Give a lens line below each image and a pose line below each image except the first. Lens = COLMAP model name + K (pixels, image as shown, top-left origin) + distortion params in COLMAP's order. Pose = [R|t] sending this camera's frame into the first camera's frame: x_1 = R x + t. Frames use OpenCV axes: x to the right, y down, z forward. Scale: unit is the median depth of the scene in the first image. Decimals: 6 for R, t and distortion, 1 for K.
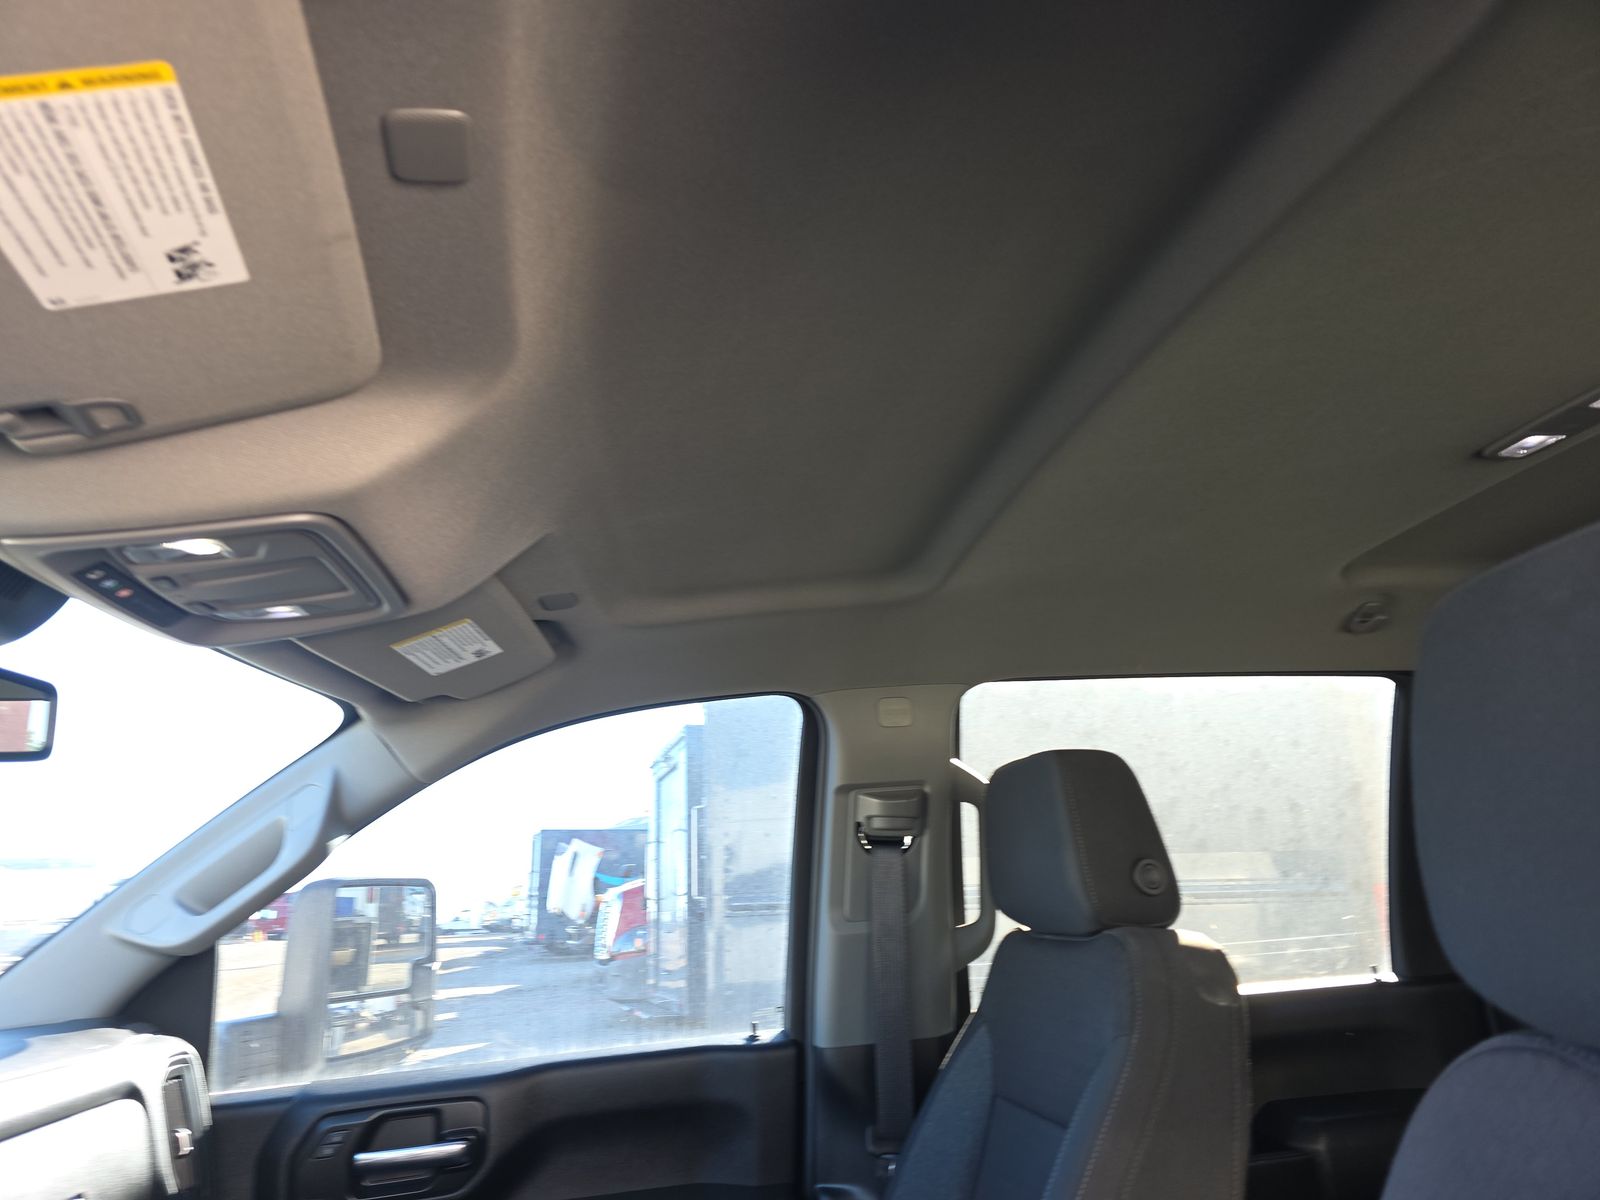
lens RADIAL K [[1212.0, 0, 800.0], [0, 1212.0, 600.0], [0, 0, 1]] dist [0.007663, -0.003457]
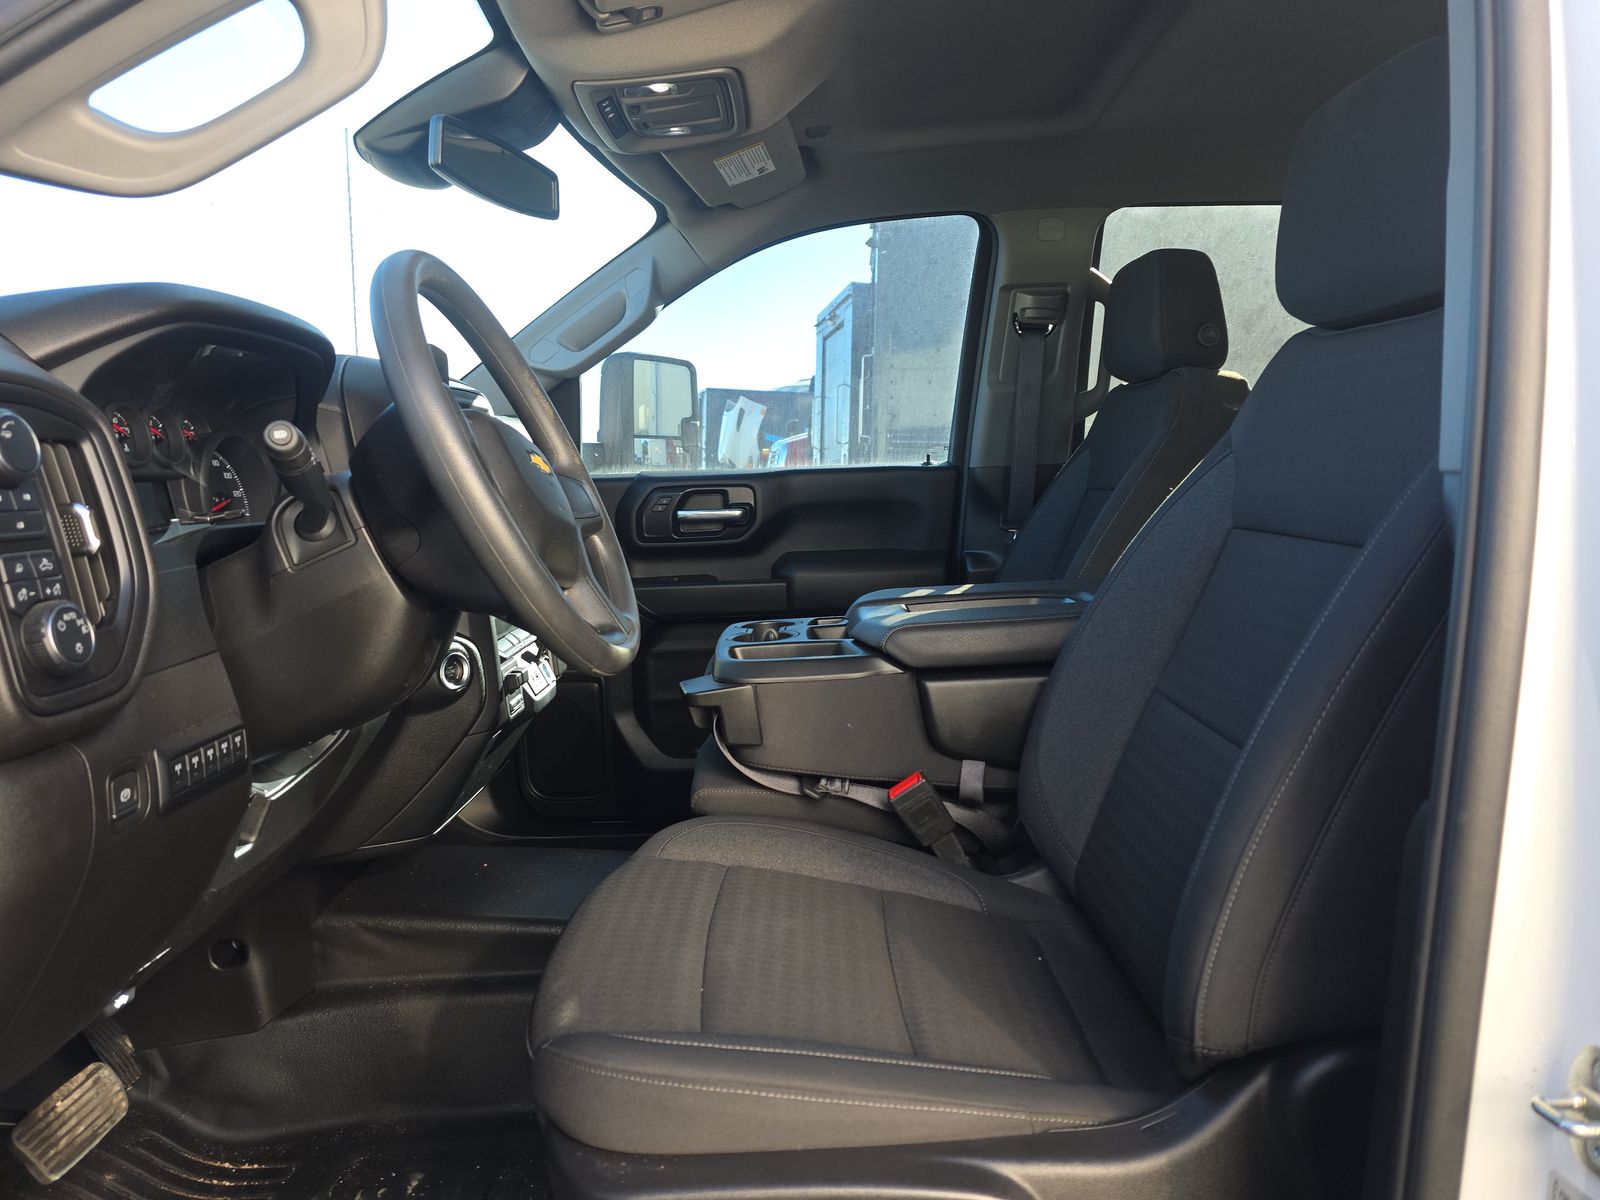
lens RADIAL K [[1158.1, 0, 781.3], [0, 1158.1, 642.8], [0, 0, 1]] dist [0.060259, -0.002500]
pose [[0.988338, 0.072166, -0.134091, -0.009739], [-0.014334, 0.920752, 0.389886, 0.015002], [0.151601, -0.383417, 0.911048, -0.398506]]
